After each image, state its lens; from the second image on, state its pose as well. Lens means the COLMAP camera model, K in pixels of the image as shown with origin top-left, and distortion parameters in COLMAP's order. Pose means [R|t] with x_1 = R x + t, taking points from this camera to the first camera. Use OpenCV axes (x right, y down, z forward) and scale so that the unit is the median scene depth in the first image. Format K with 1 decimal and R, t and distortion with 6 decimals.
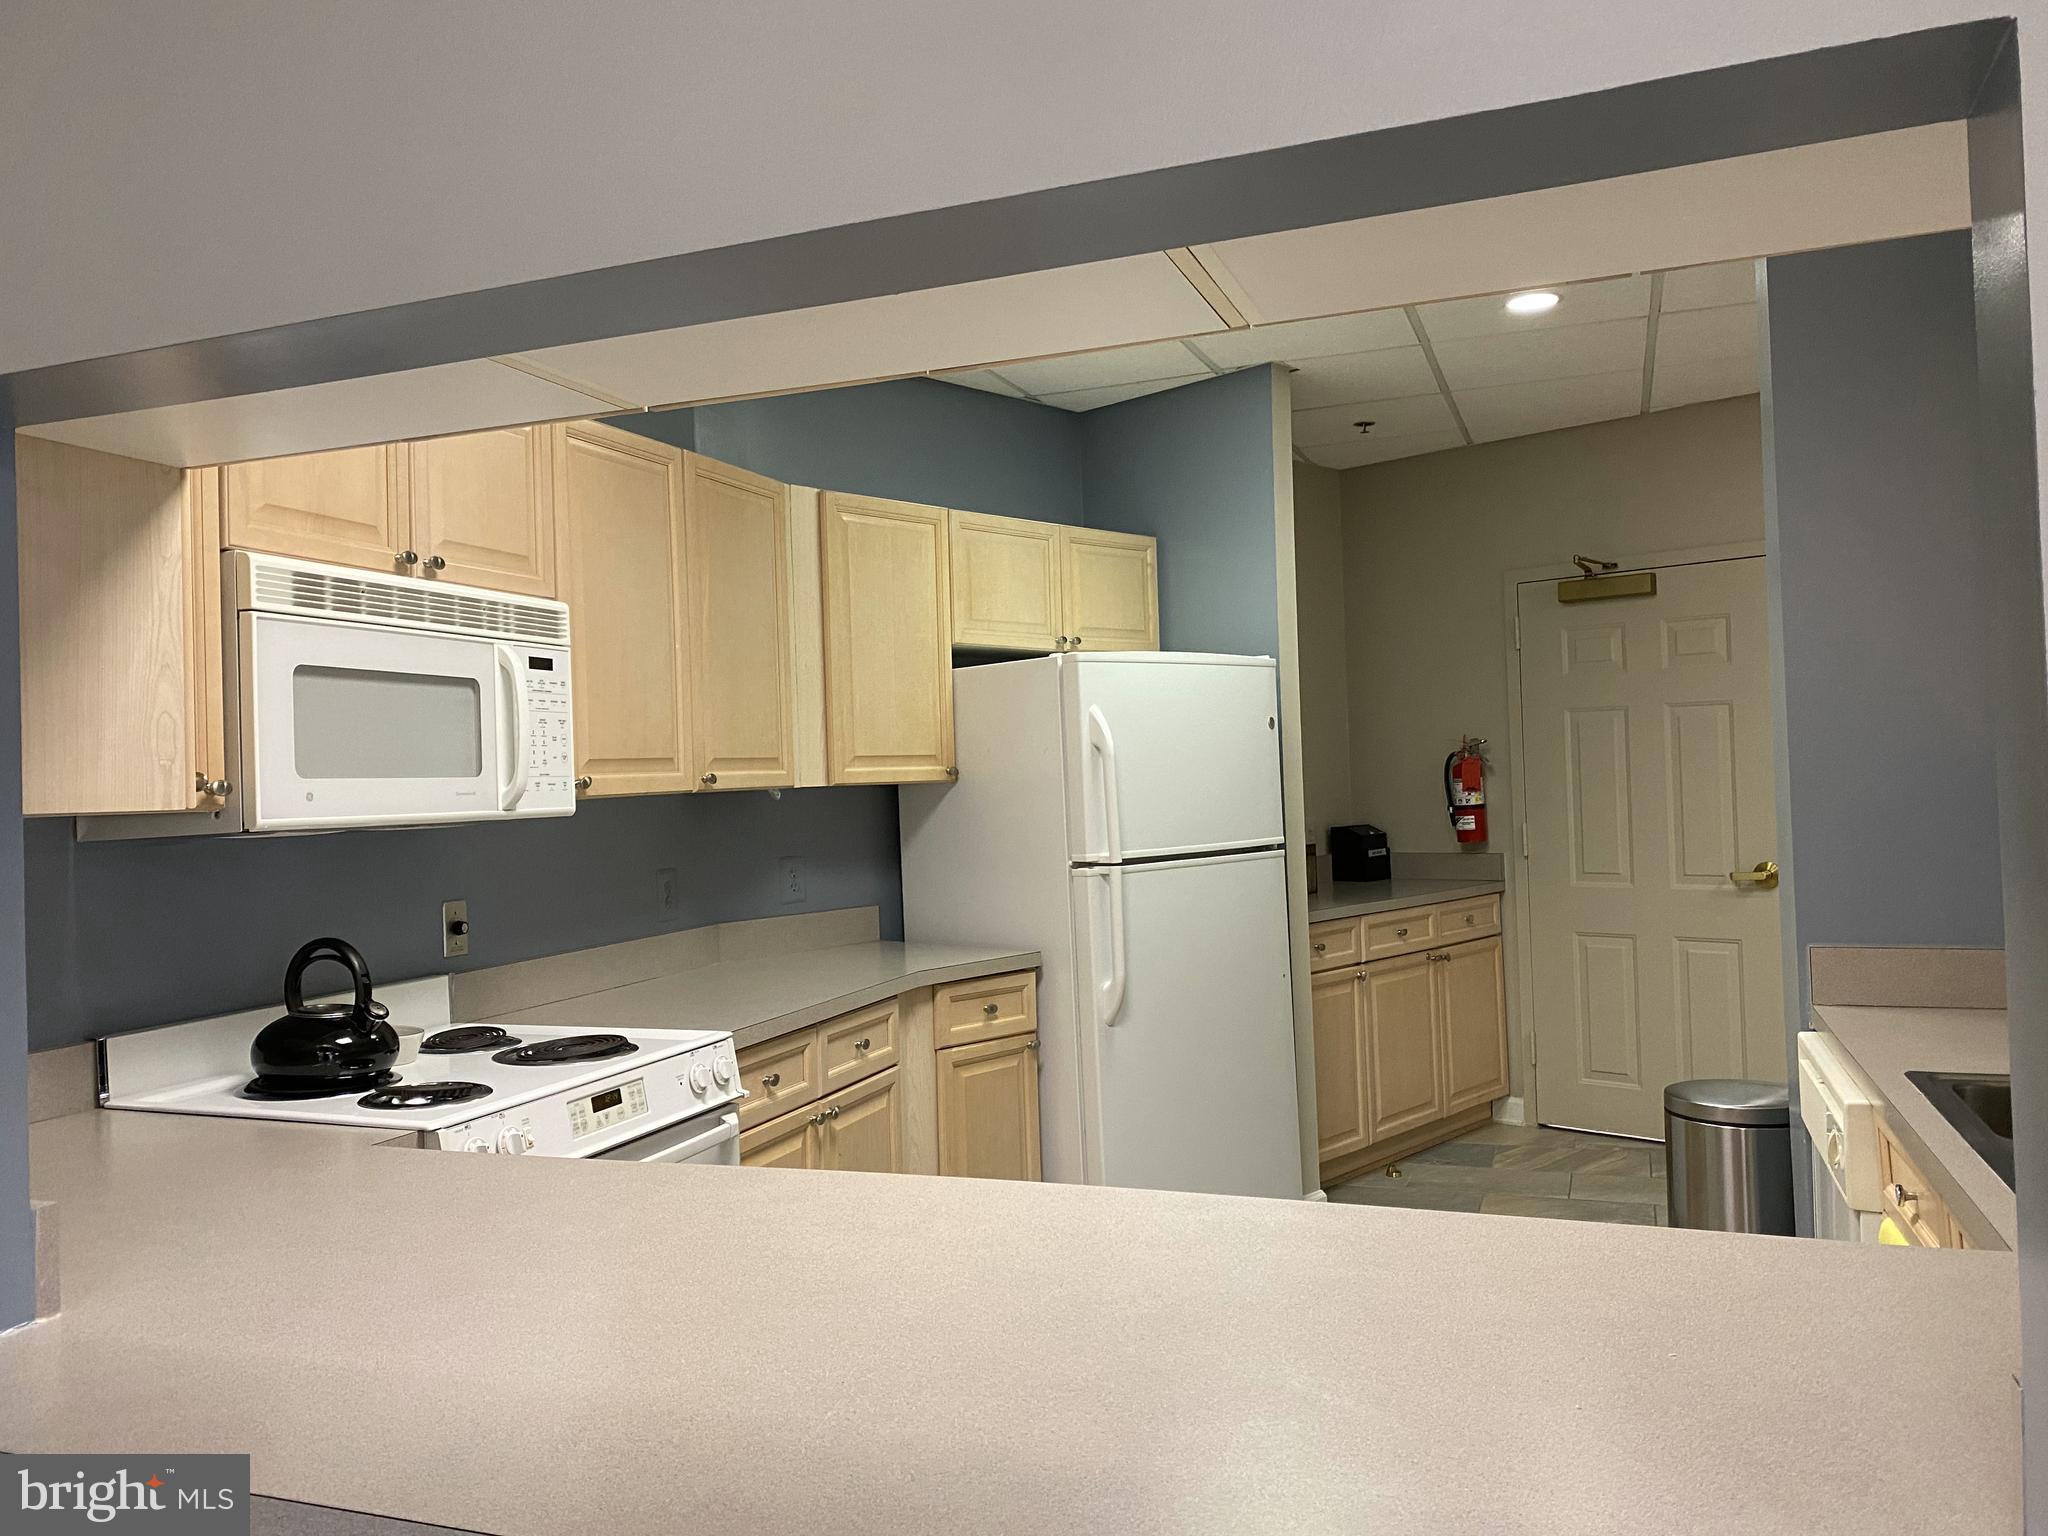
lens RADIAL K [[1567.3, 0, 1019.1], [0, 1567.3, 759.9], [0, 0, 1]] dist [0.001520, -0.037731]
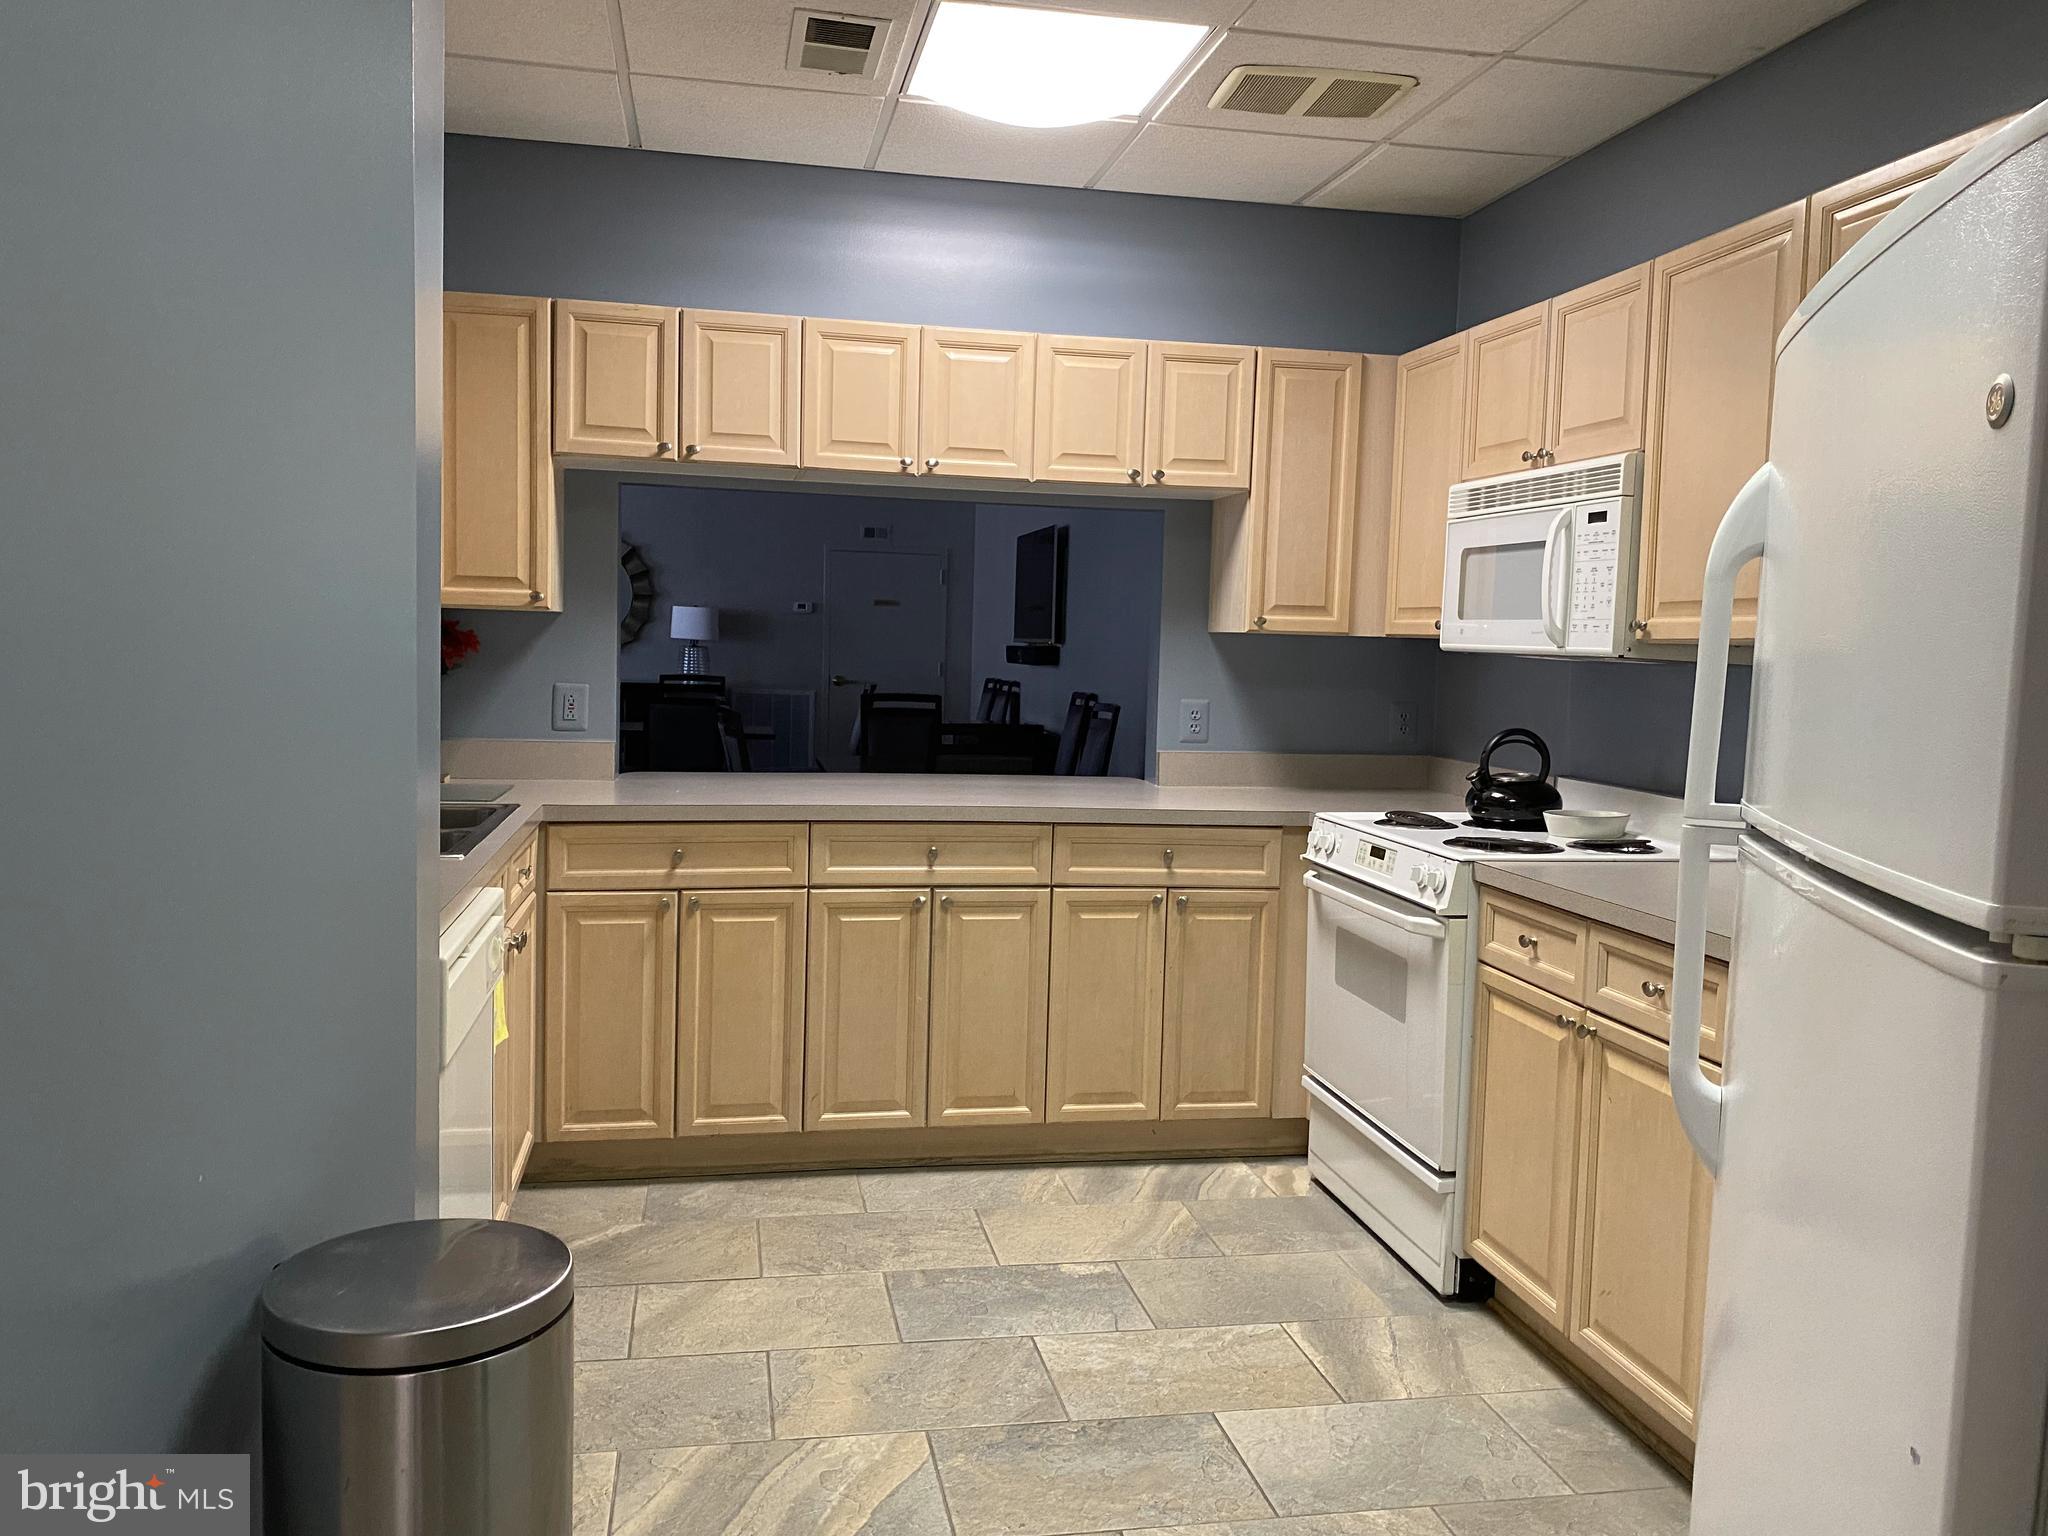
lens RADIAL K [[1567.3, 0, 1022.0], [0, 1567.3, 768.4], [0, 0, 1]] dist [0.001520, -0.037731]
pose [[-0.853563, 0.061637, -0.517330, 0.629016], [0.016035, 0.995615, 0.092164, 0.006989], [0.520742, 0.070372, -0.850809, 1.745791]]
